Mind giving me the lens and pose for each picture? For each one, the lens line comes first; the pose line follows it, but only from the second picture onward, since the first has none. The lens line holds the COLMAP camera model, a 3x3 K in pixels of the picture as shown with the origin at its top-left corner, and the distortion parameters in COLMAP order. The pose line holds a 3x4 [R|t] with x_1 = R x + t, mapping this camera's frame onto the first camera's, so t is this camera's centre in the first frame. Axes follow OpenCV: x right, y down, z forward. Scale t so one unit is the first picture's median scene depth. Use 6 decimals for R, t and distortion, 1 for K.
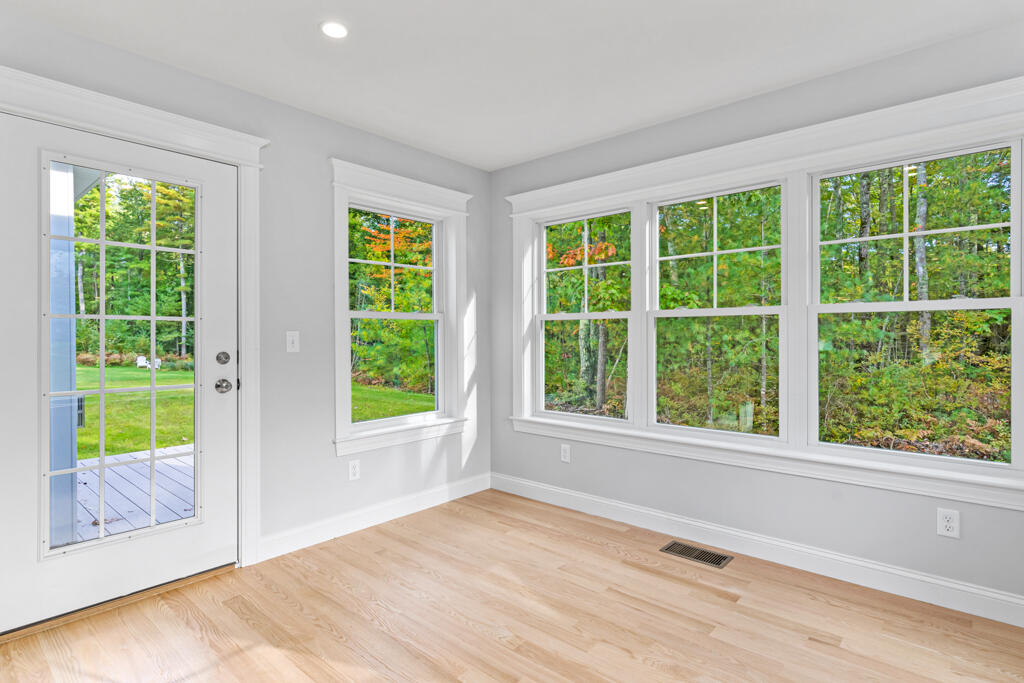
lens RADIAL K [[528.2, 0, 511.6], [0, 528.2, 338.8], [0, 0, 1]] dist [-0.008040, -0.000779]
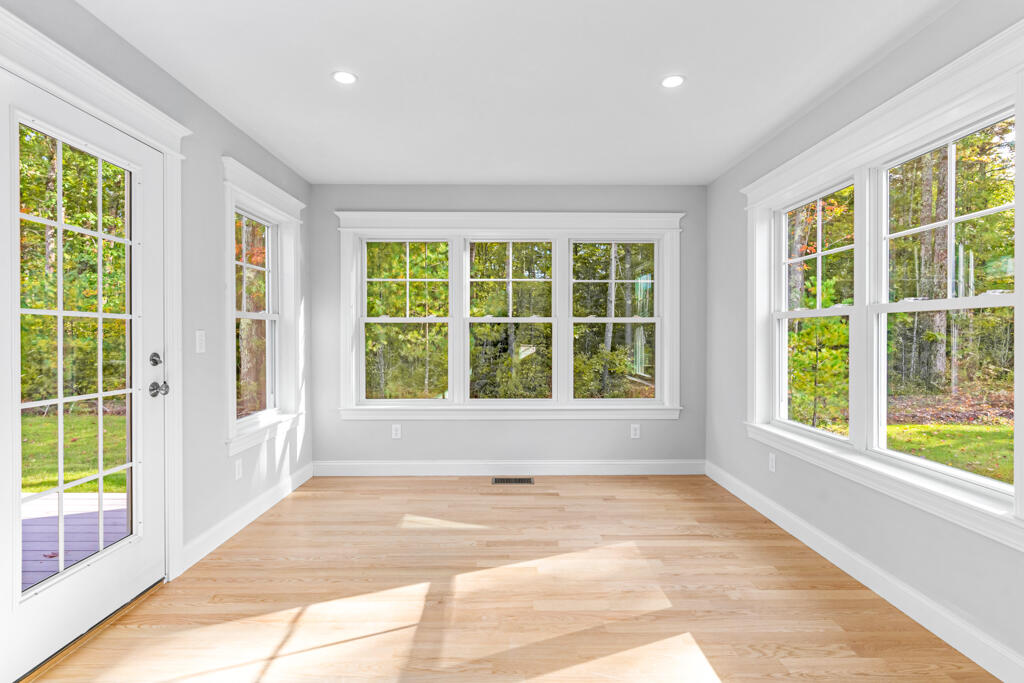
lens RADIAL K [[528.2, 0, 511.2], [0, 528.2, 339.6], [0, 0, 1]] dist [-0.008040, -0.000779]
pose [[0.733011, -0.004954, 0.680199, -0.698291], [0.004545, 0.999987, 0.002385, 0.002131], [-0.680202, 0.001343, 0.733024, -0.104097]]
